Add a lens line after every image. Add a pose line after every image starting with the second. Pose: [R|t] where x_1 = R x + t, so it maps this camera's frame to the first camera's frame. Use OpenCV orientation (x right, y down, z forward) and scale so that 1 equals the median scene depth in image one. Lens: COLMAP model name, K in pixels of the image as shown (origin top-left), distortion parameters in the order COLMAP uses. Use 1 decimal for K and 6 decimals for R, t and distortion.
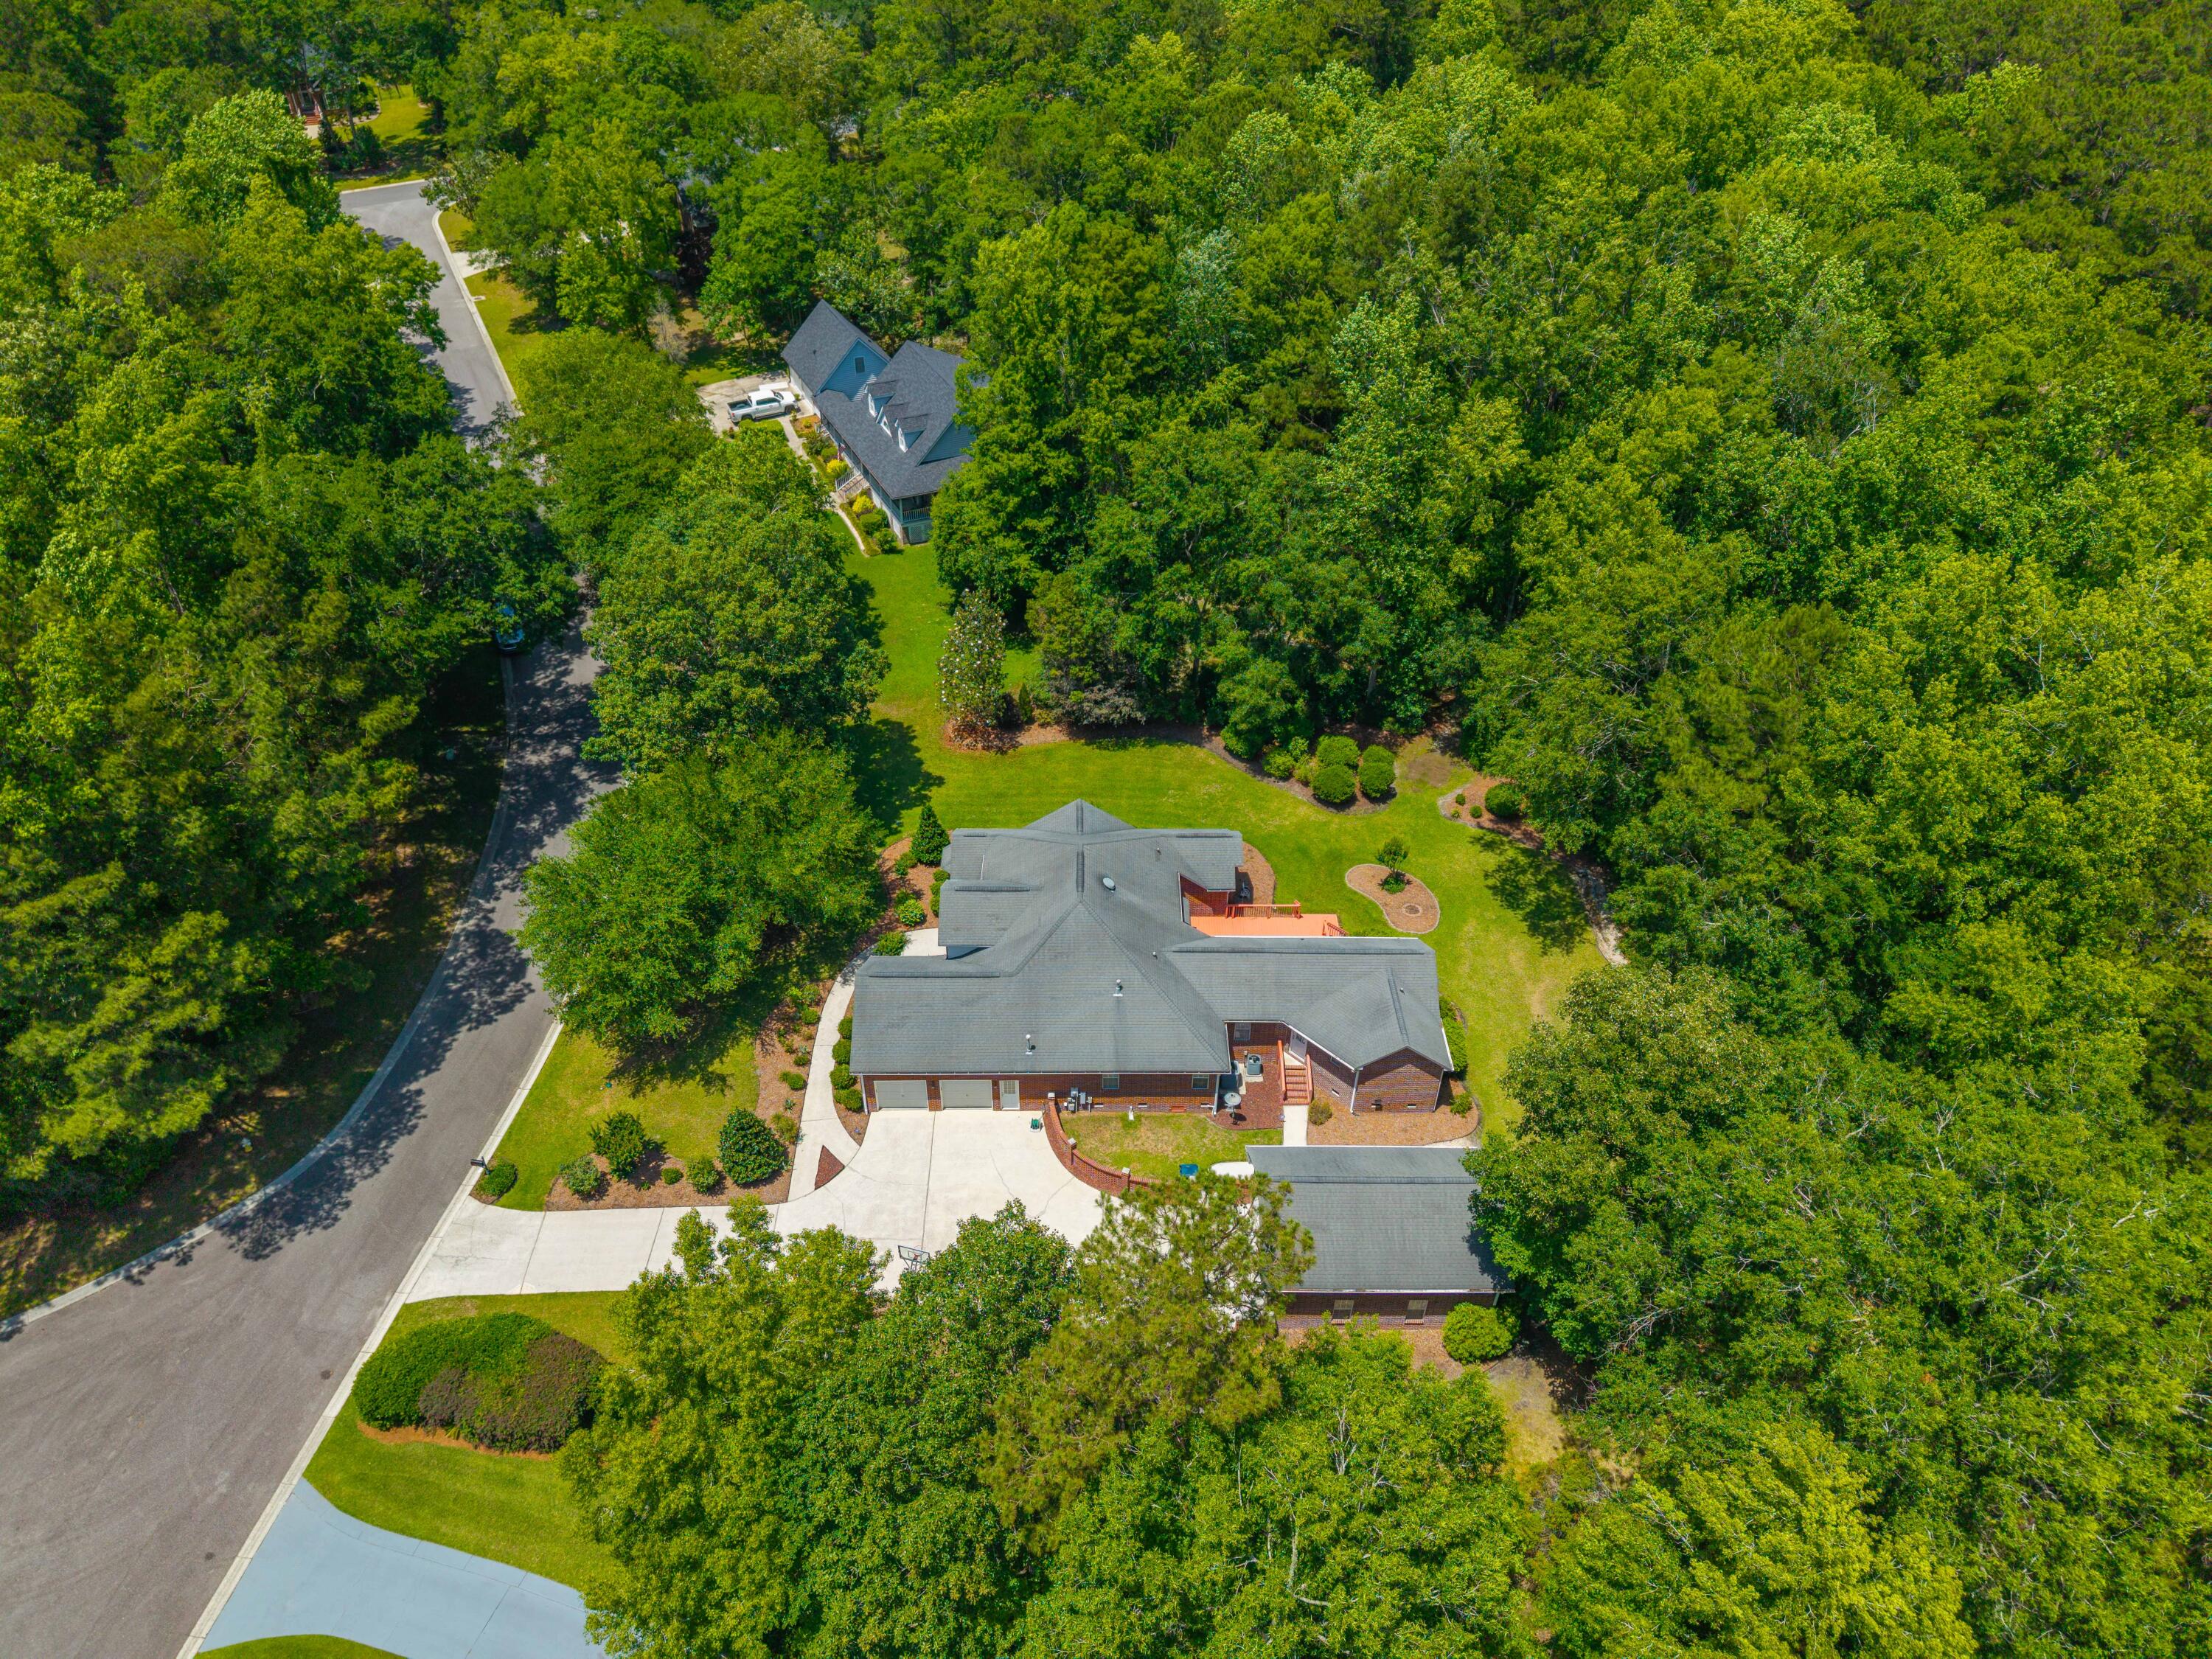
lens RADIAL K [[1494.7, 0, 1113.3], [0, 1494.7, 823.6], [0, 0, 1]] dist [0.024523, -0.018378]
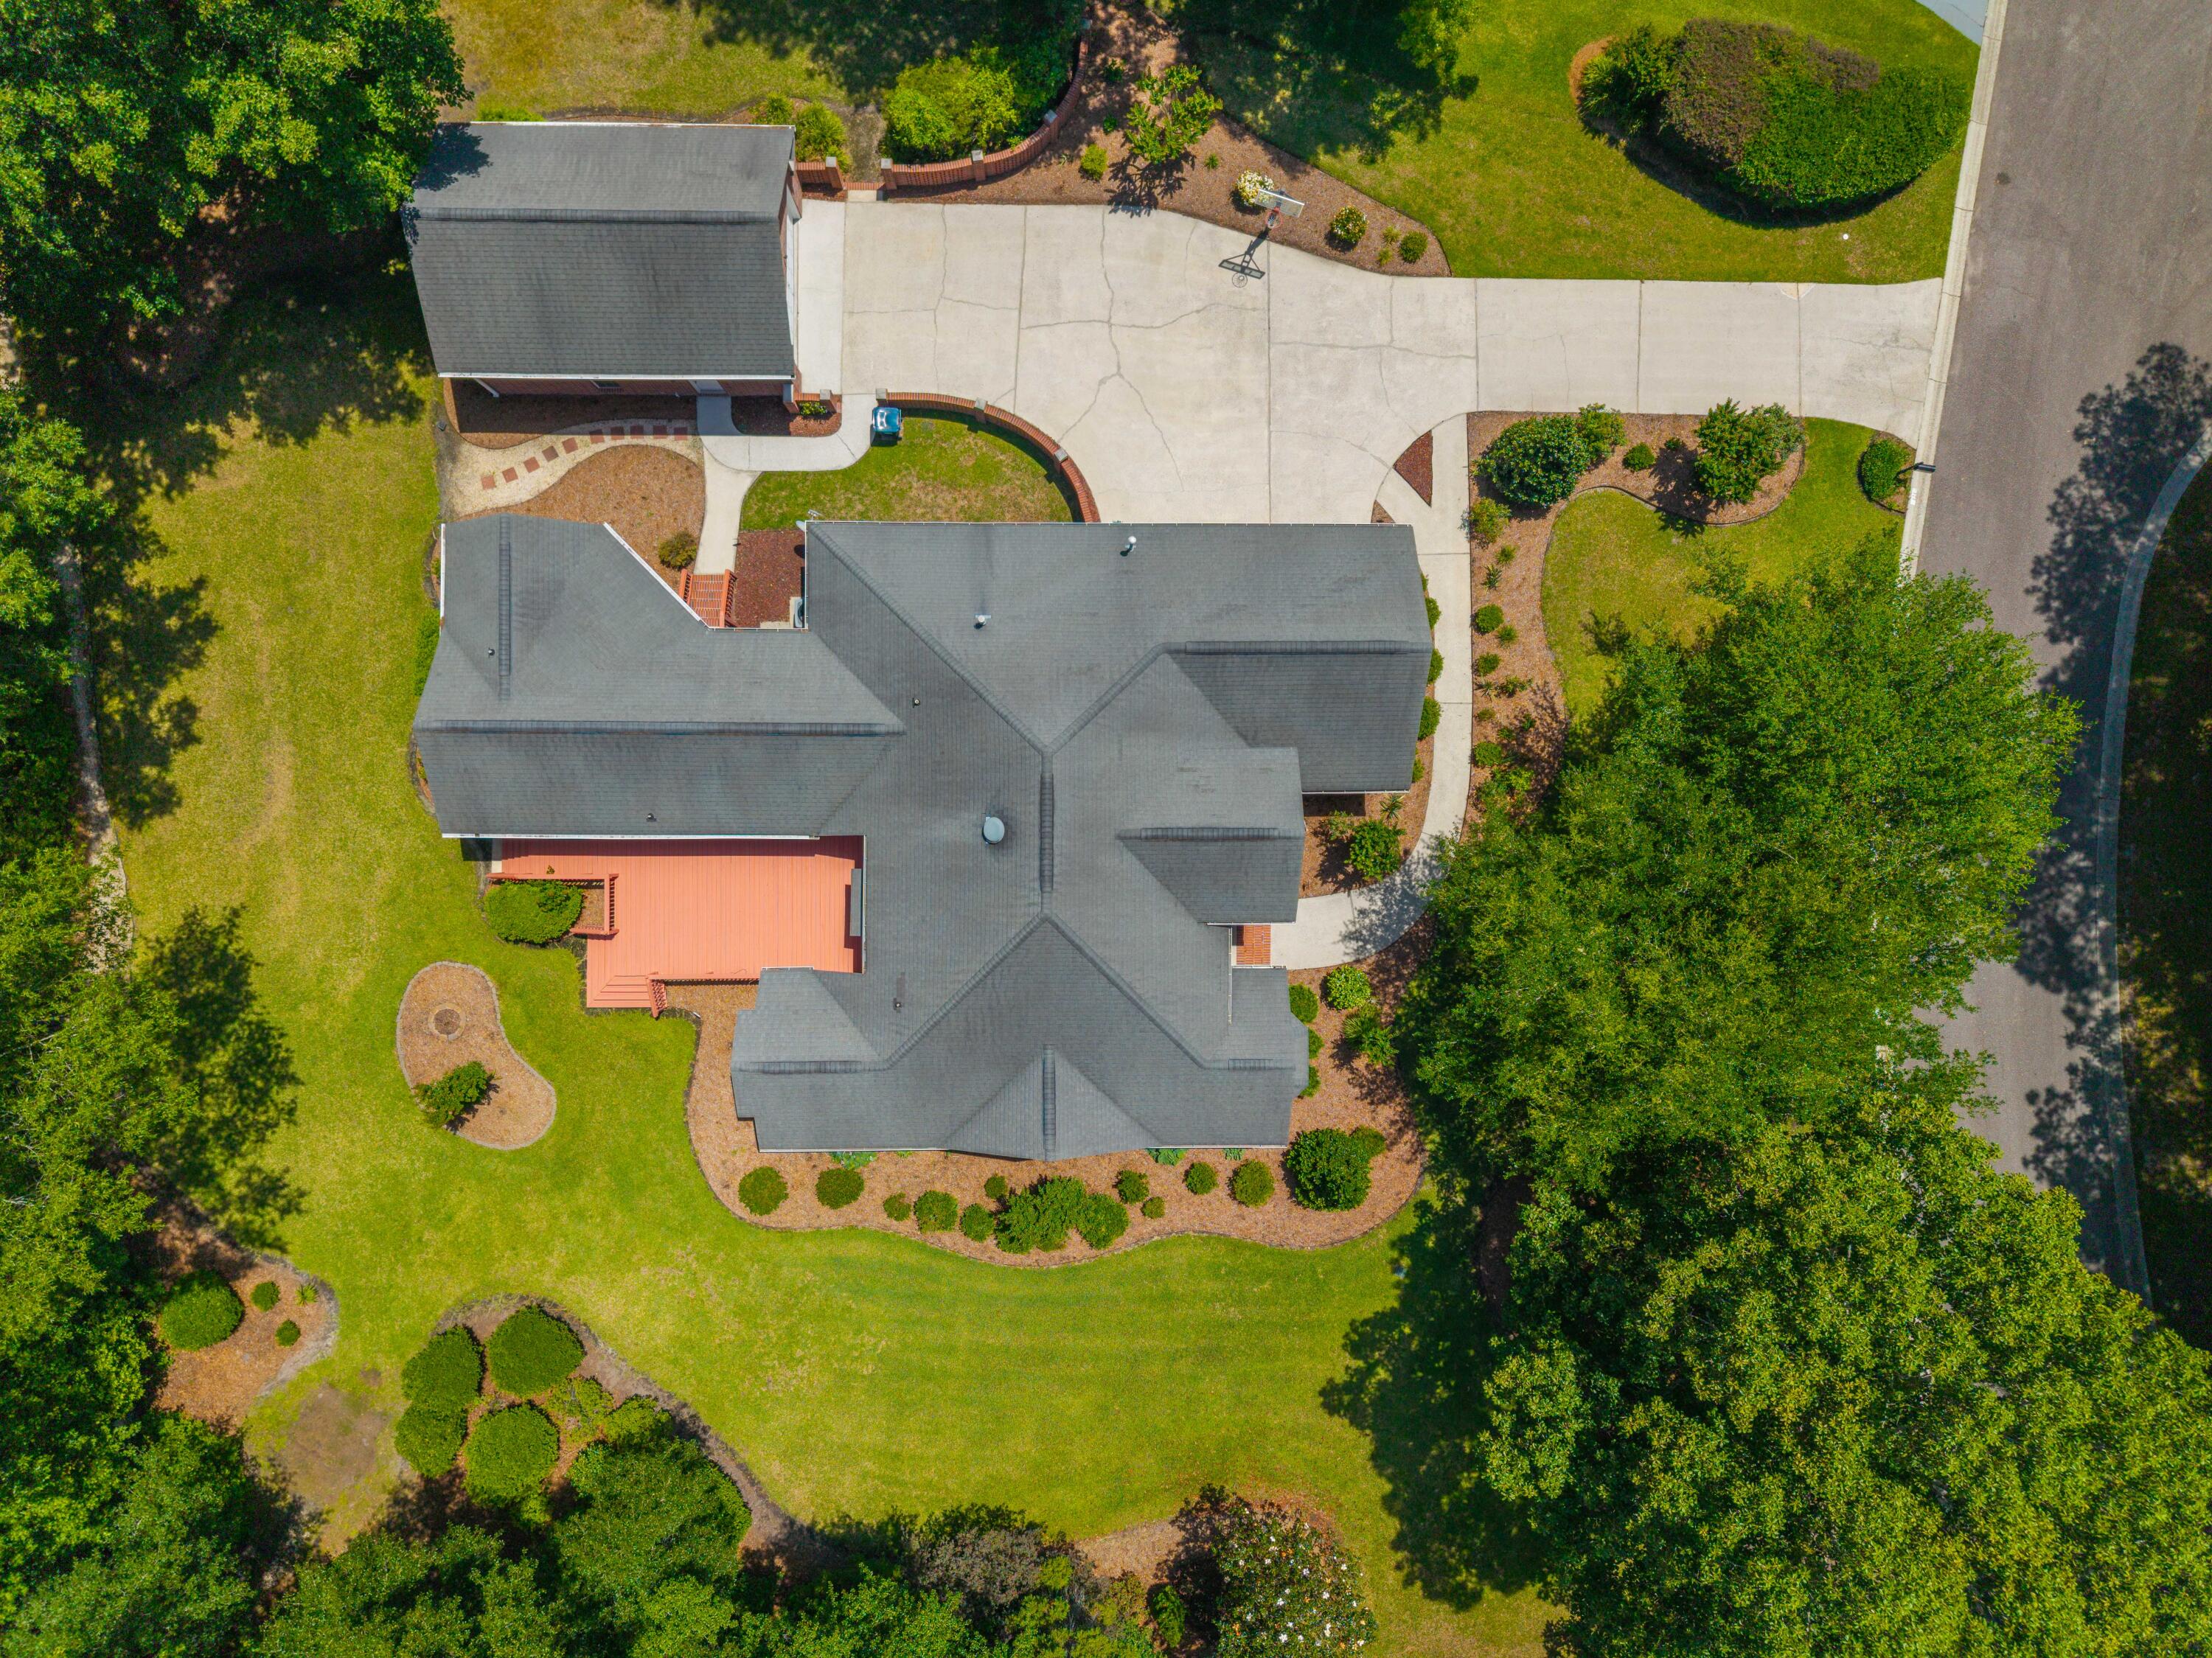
lens RADIAL K [[1494.6, 0, 1105.7], [0, 1494.6, 839.3], [0, 0, 1]] dist [0.024523, -0.018378]
pose [[-0.999219, -0.015288, -0.036443, -0.025078], [-0.019297, -0.615997, 0.787512, -0.401801], [-0.034488, 0.787600, 0.615221, 0.700526]]
